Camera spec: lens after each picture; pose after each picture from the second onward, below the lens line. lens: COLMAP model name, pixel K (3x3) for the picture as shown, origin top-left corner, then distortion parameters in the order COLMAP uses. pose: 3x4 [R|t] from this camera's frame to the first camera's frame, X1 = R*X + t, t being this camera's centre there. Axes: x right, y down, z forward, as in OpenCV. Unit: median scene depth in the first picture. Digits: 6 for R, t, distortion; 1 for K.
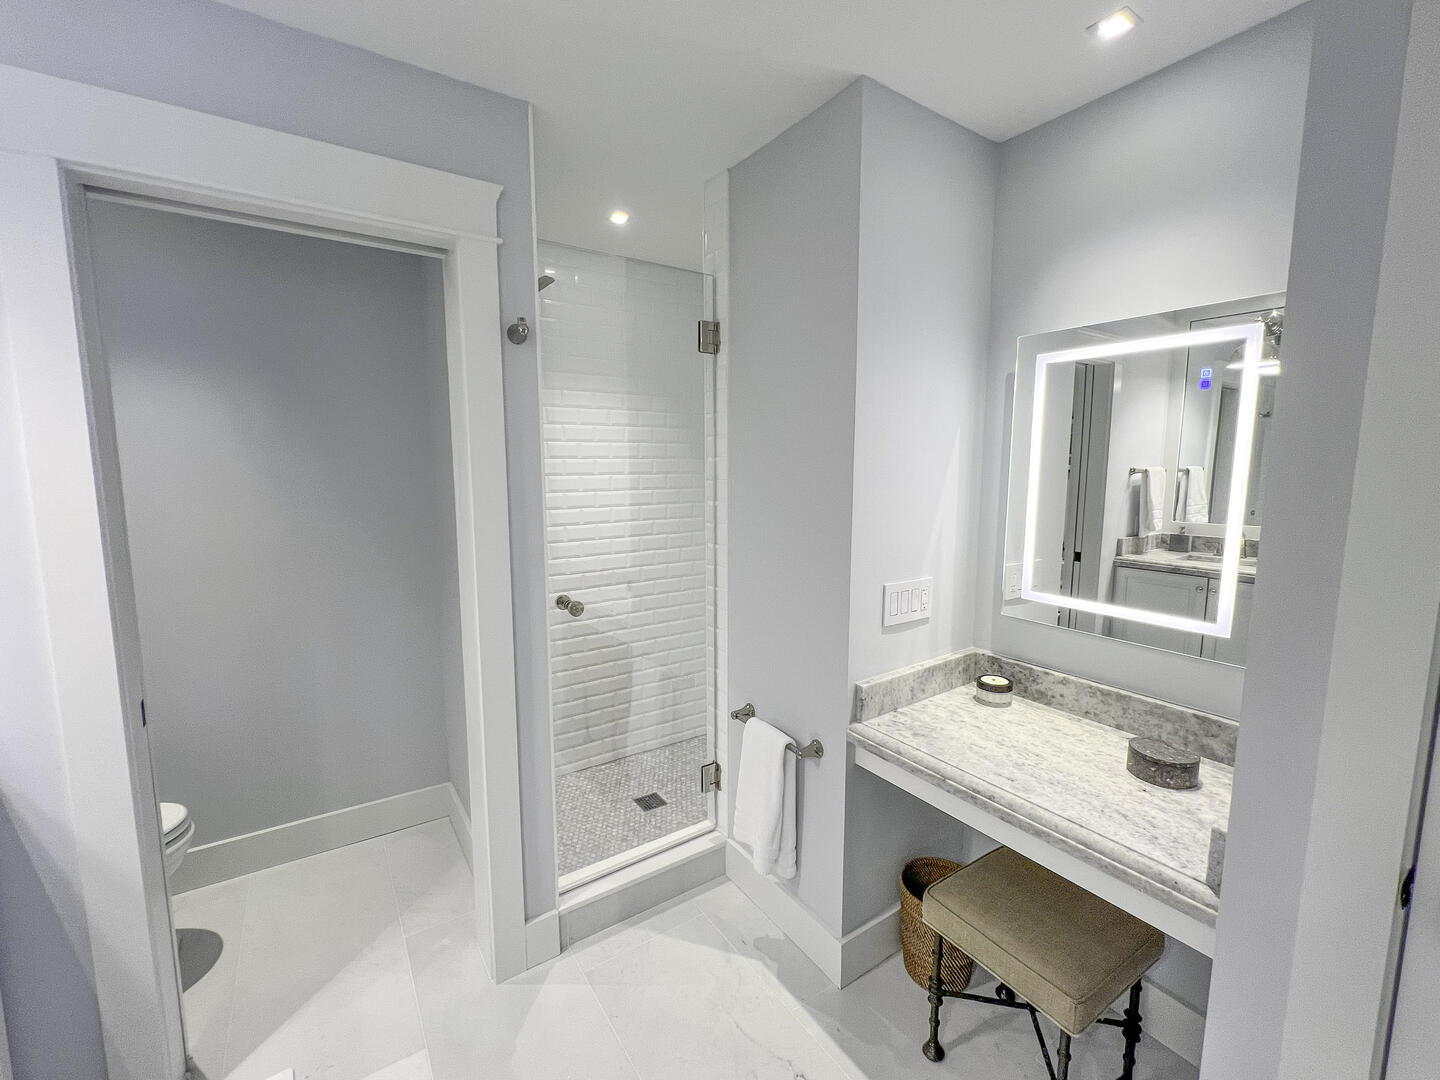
lens RADIAL K [[618.1, 0, 716.3], [0, 618.1, 539.2], [0, 0, 1]] dist [-0.009343, -0.000177]
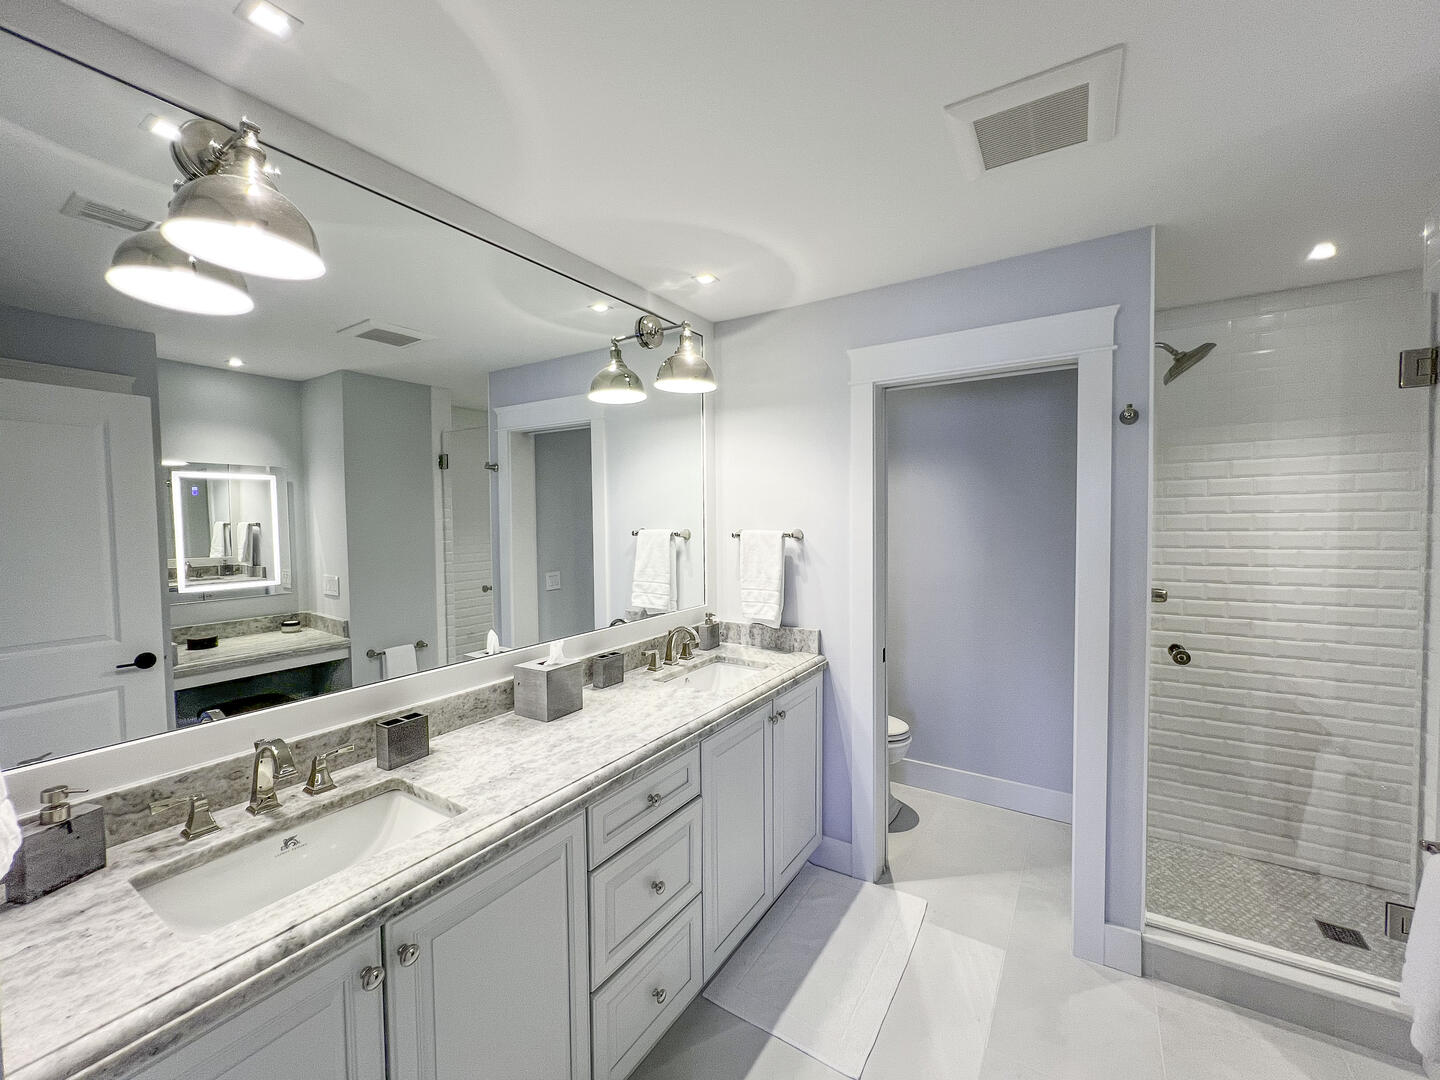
lens RADIAL K [[618.1, 0, 719.7], [0, 618.1, 538.9], [0, 0, 1]] dist [-0.009343, -0.000177]
pose [[0.427428, 0.036674, -0.903305, 0.384915], [-0.100422, 0.994919, -0.007125, -0.004012], [0.898454, 0.093757, 0.428940, -0.193809]]
